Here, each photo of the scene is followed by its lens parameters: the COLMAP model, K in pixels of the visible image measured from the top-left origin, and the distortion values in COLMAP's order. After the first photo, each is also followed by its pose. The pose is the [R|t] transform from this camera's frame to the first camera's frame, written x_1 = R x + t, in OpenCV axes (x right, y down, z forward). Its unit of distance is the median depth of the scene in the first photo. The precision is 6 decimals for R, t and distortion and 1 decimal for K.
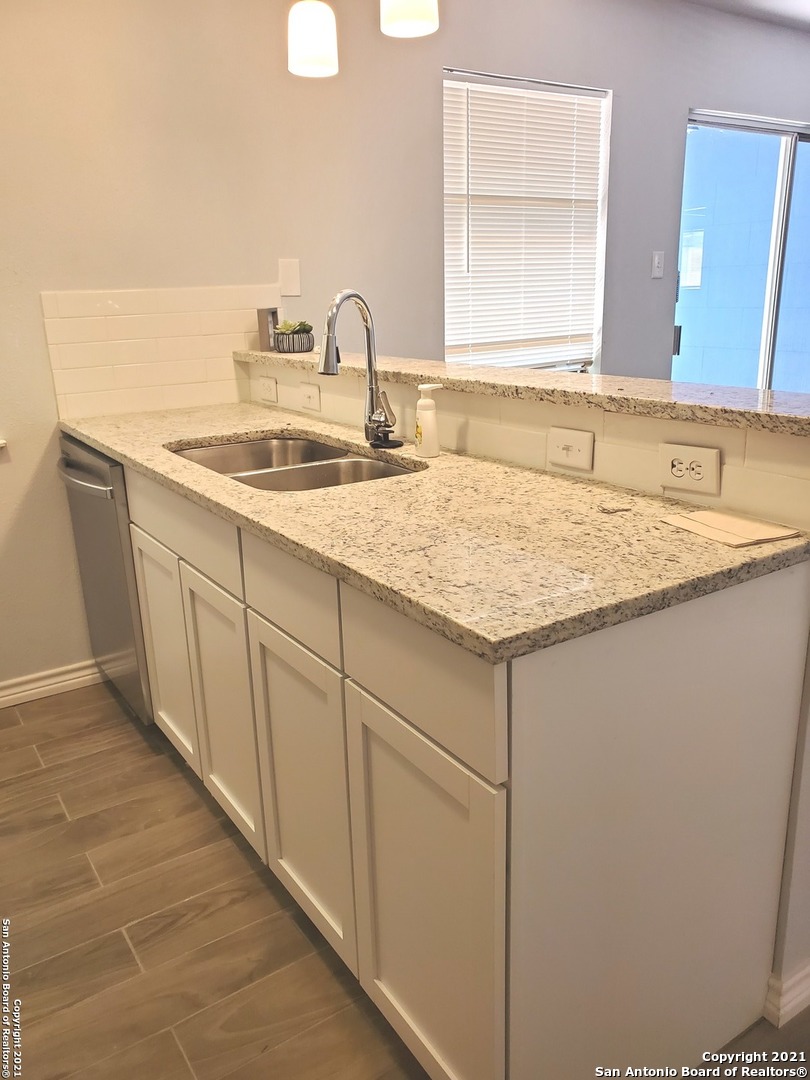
lens RADIAL K [[838.7, 0, 405.4], [0, 838.7, 540.1], [0, 0, 1]] dist [0.007060, 0.004105]
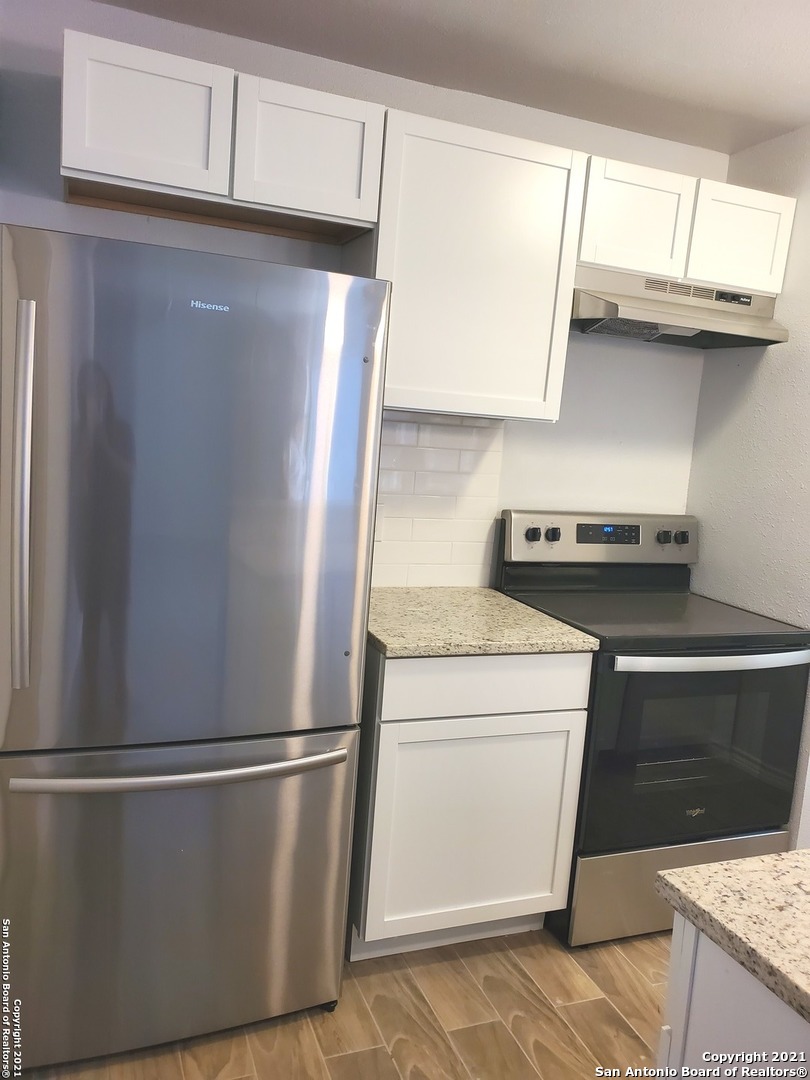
lens RADIAL K [[838.7, 0, 405.2], [0, 838.7, 539.8], [0, 0, 1]] dist [0.007060, 0.004105]
pose [[-0.205781, 0.155909, -0.966099, 1.141632], [-0.343377, 0.912954, 0.220472, -0.407392], [0.916377, 0.377105, -0.134333, 0.595026]]
